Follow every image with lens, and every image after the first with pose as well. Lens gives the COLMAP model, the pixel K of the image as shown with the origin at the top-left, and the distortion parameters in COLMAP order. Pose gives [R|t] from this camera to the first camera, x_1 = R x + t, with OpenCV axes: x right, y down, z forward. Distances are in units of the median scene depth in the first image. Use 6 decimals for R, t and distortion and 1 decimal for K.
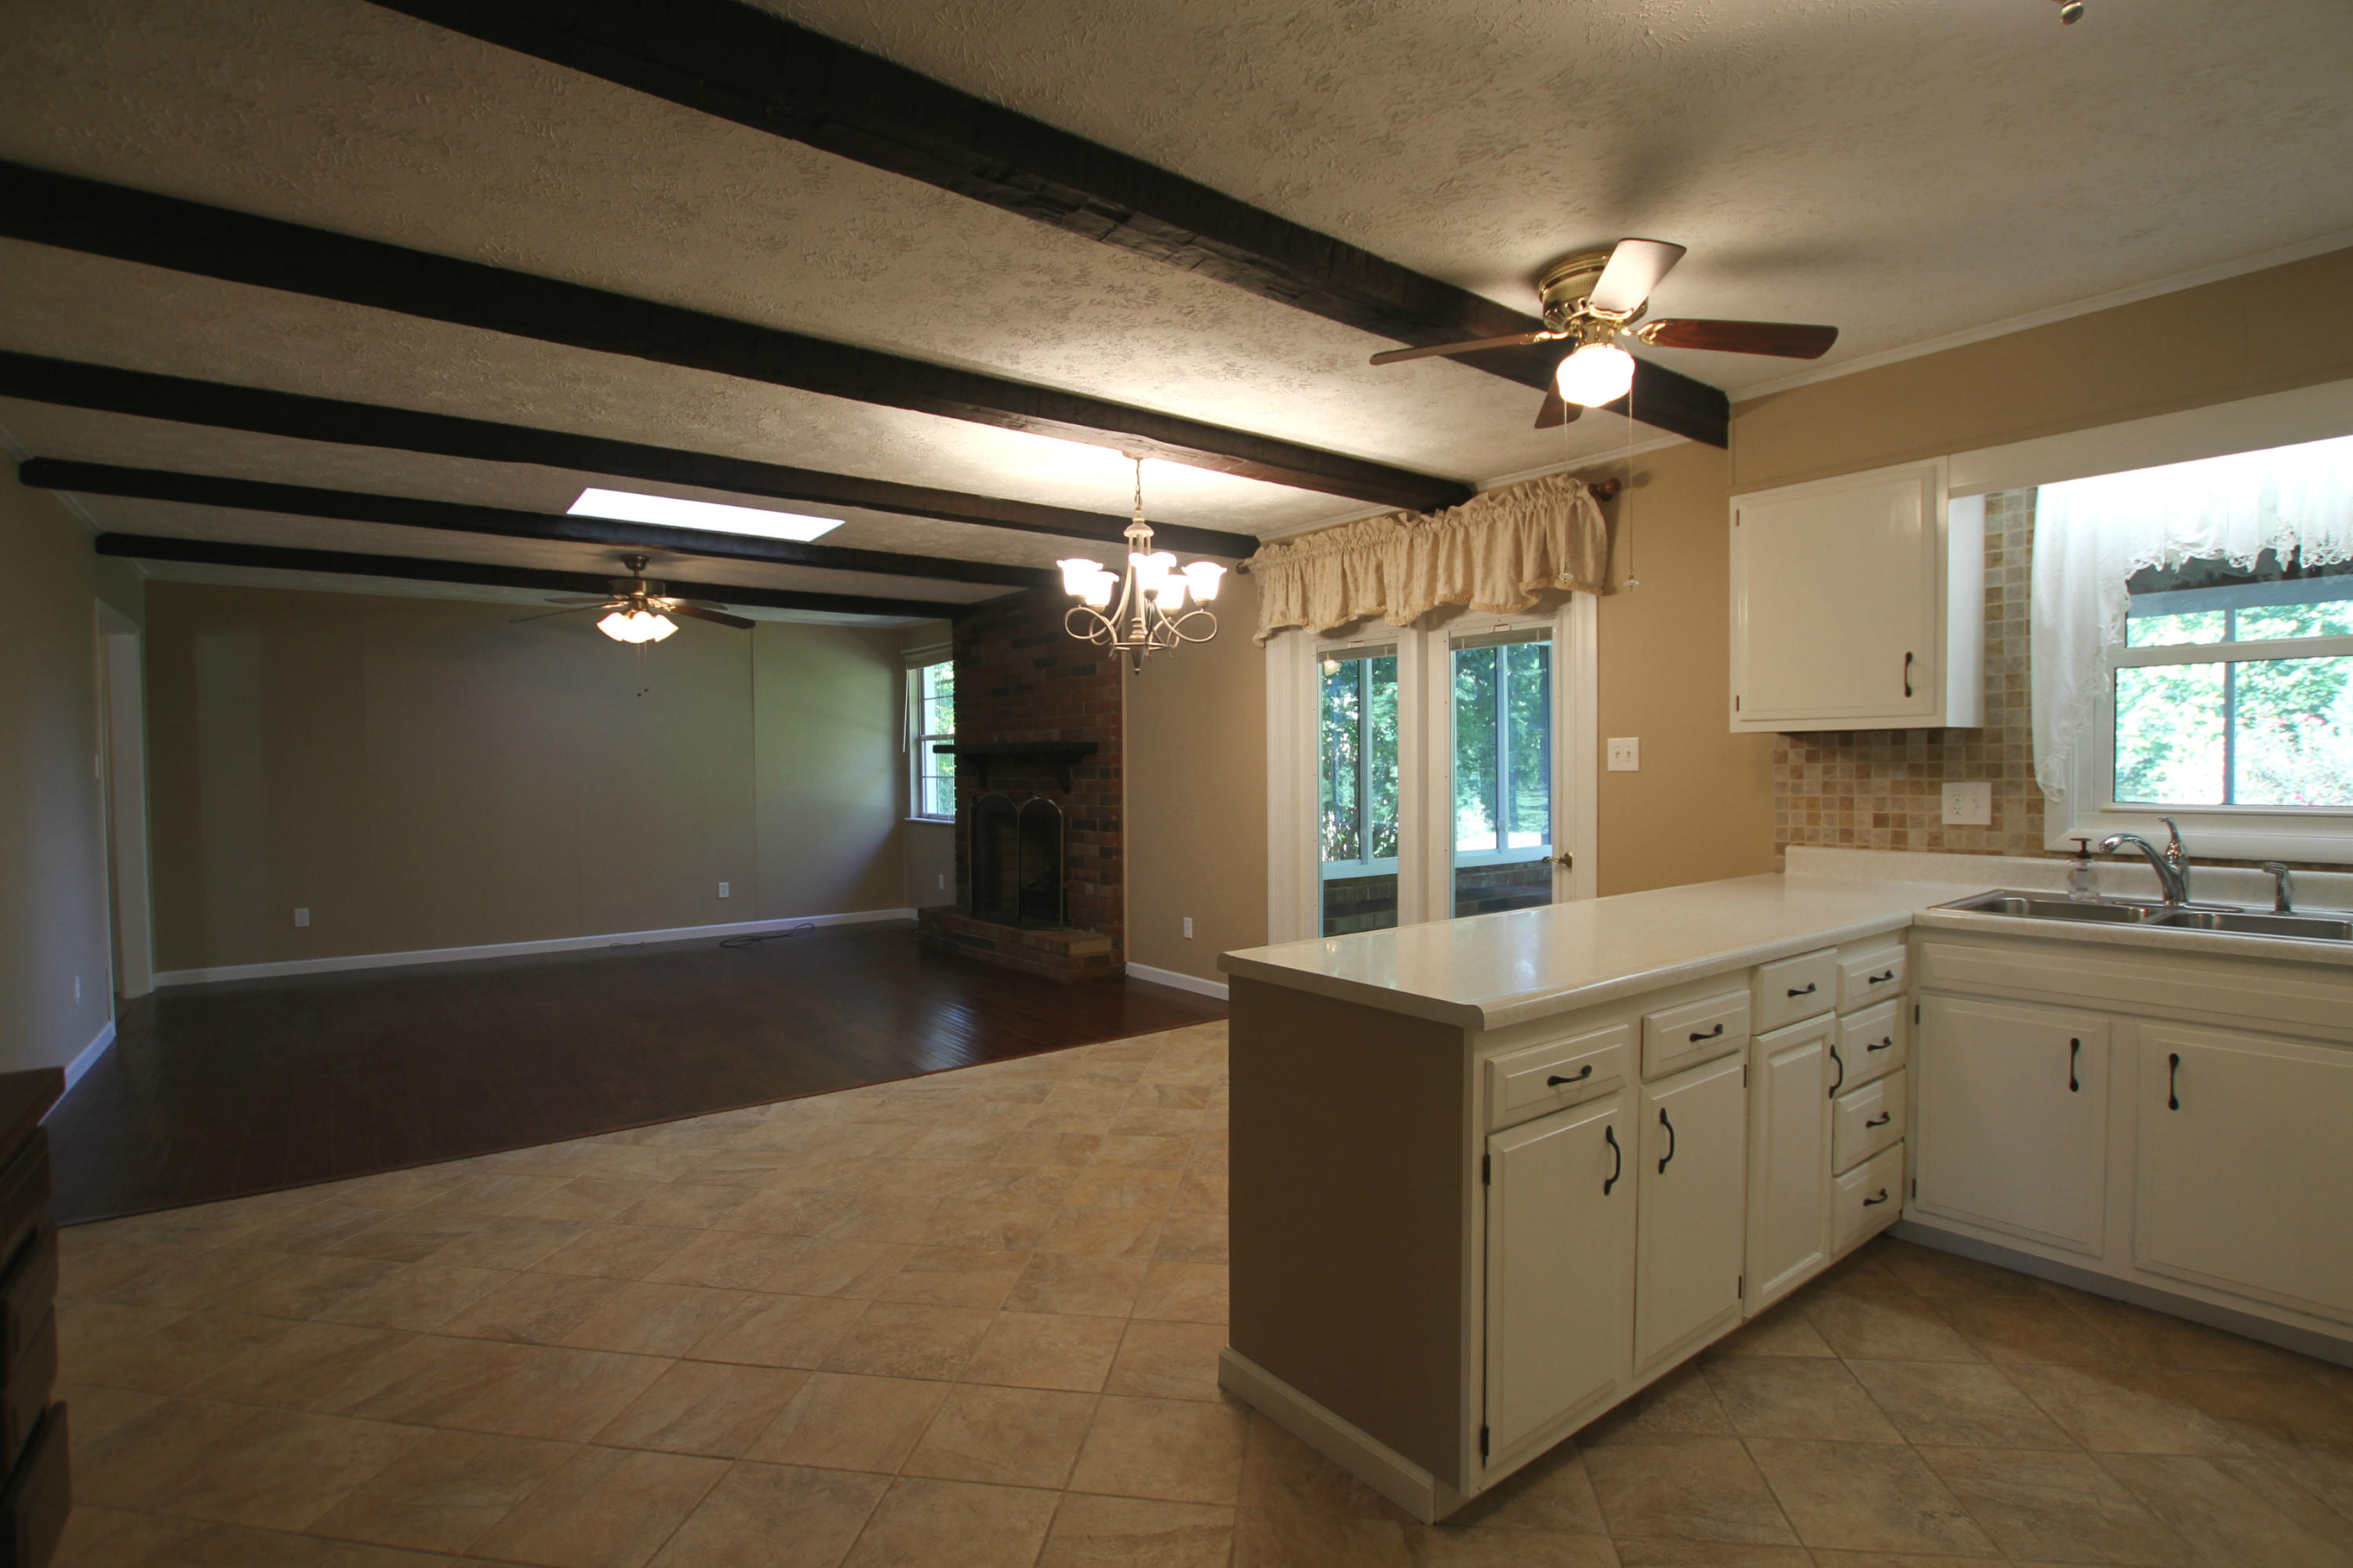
lens RADIAL K [[1114.4, 0, 1176.5], [0, 1114.4, 784.0], [0, 0, 1]] dist [-0.042800, -0.000154]
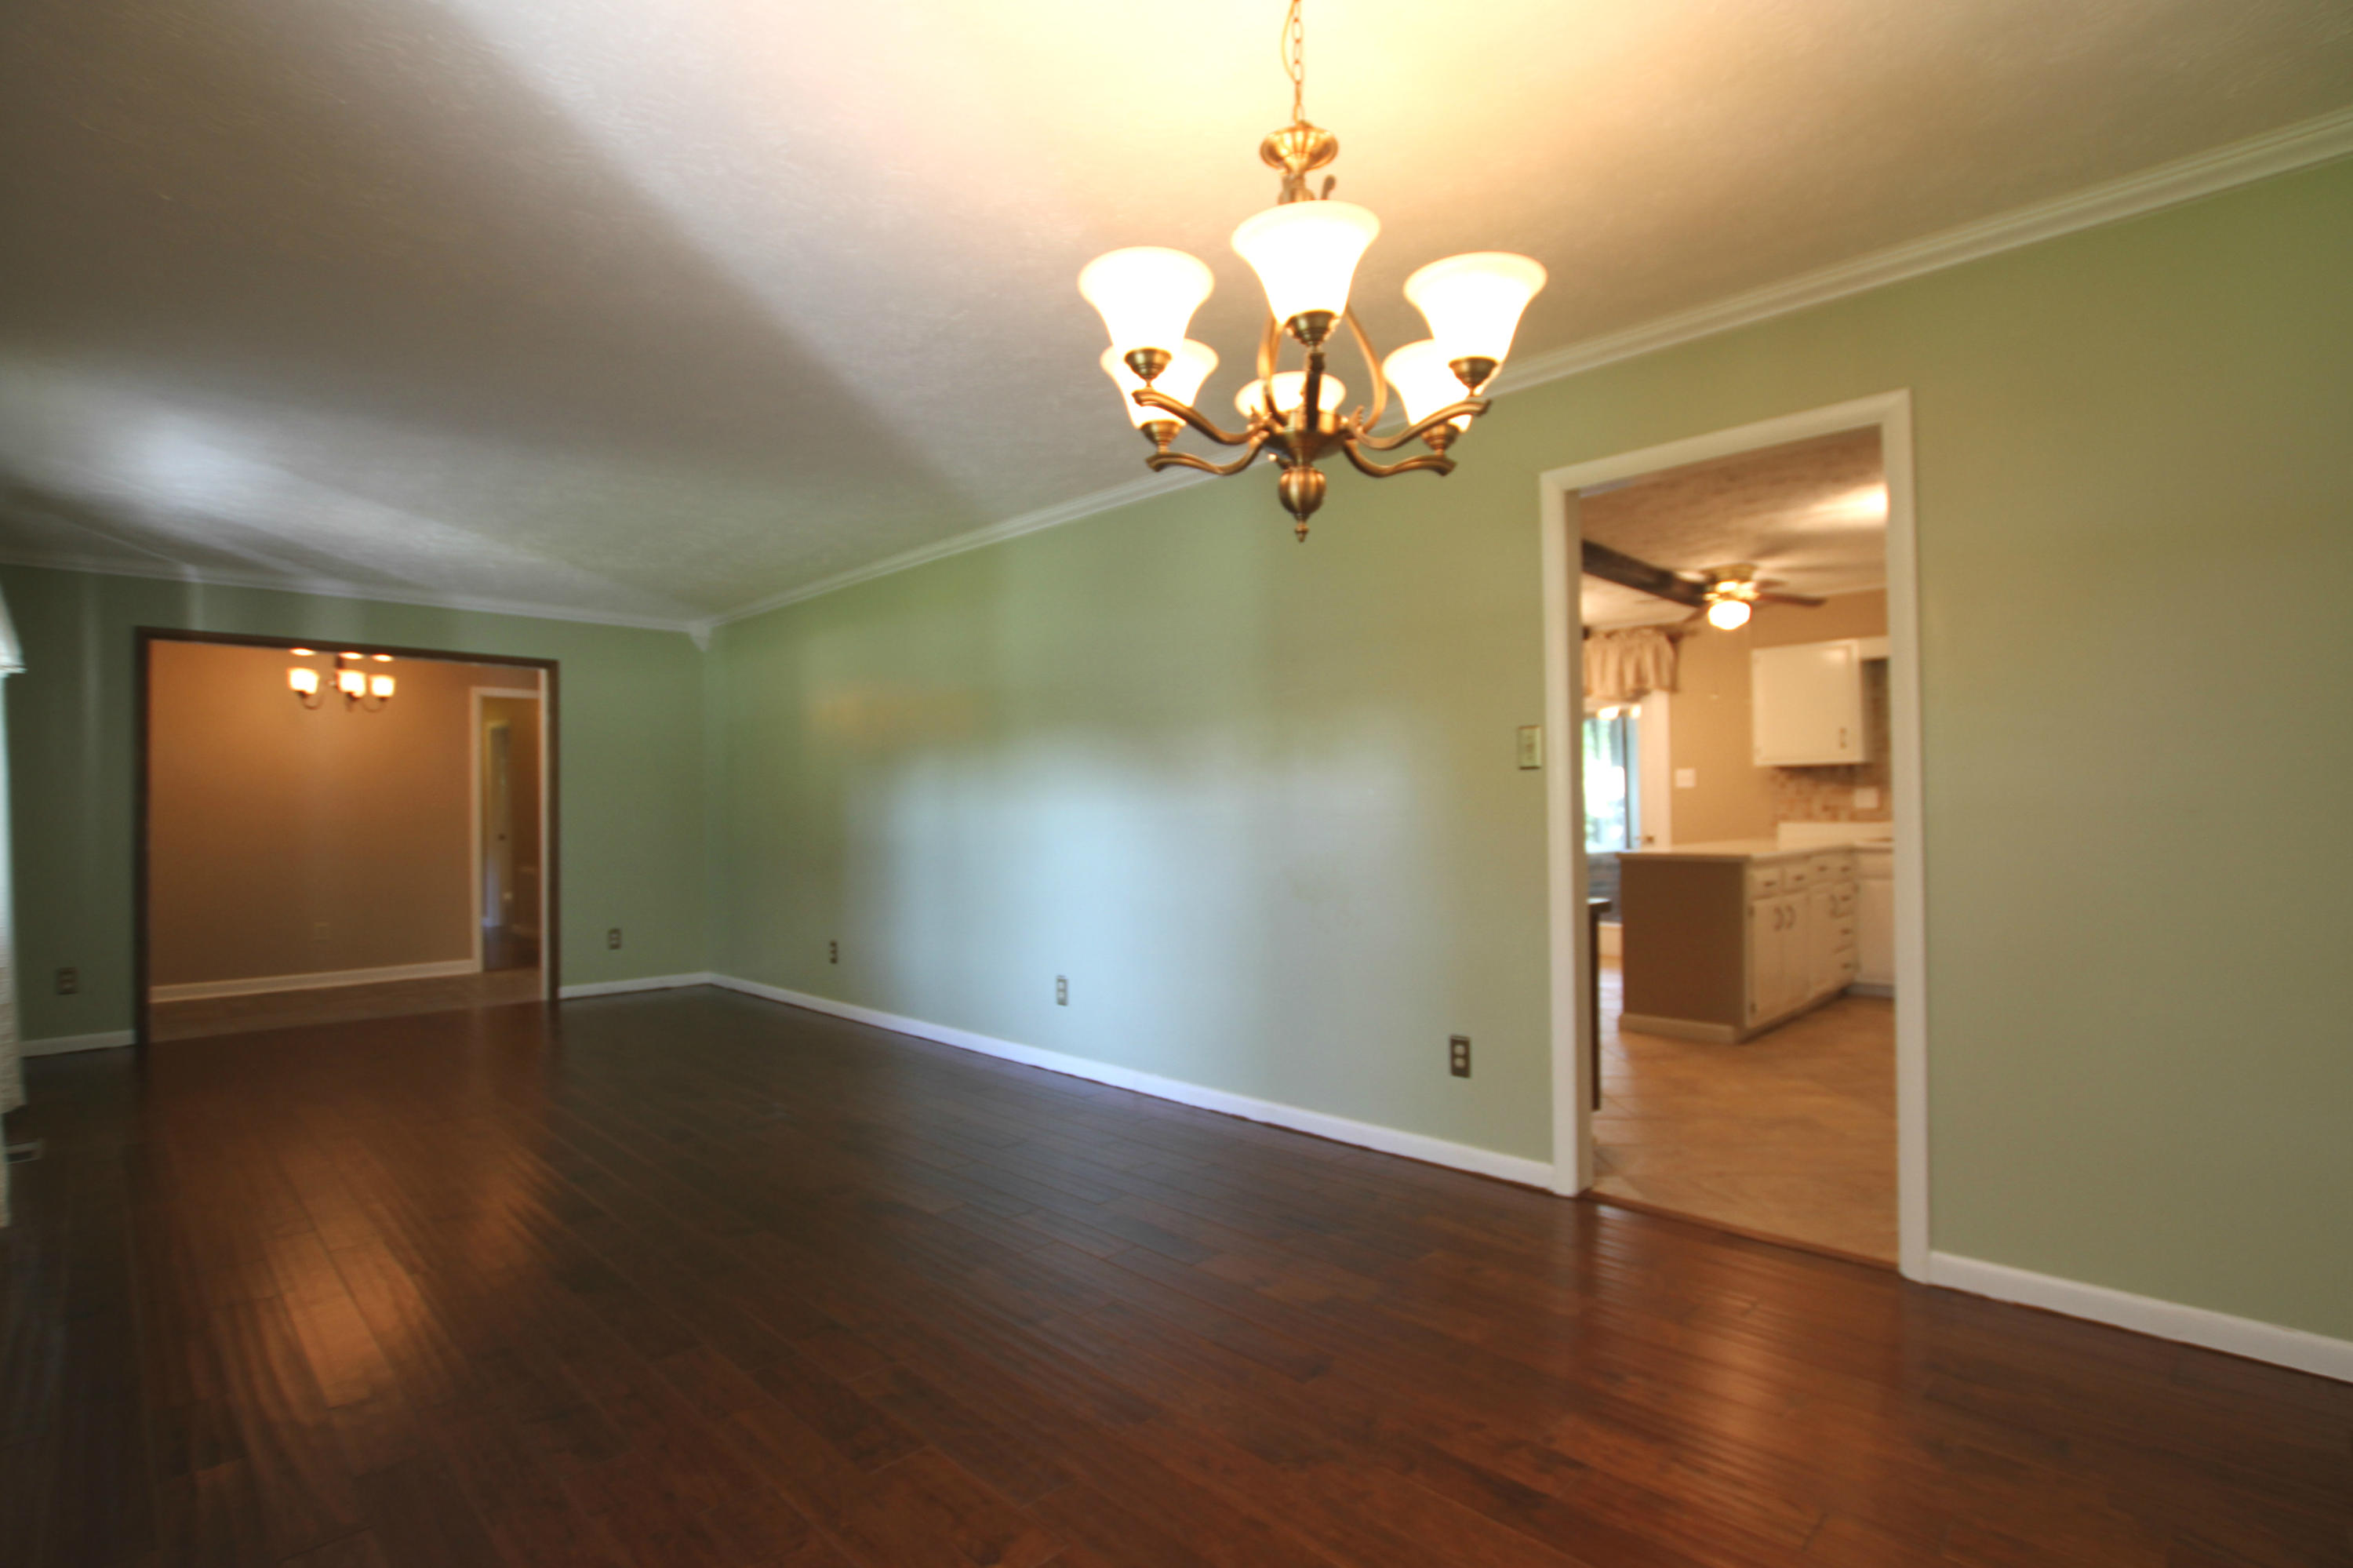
lens RADIAL K [[1114.4, 0, 1176.5], [0, 1114.4, 784.0], [0, 0, 1]] dist [-0.042800, -0.000154]
pose [[0.990458, -0.000594, 0.137810, -0.852213], [0.005856, 0.999269, -0.037781, 0.058335], [-0.137687, 0.038228, 0.989738, -0.882807]]
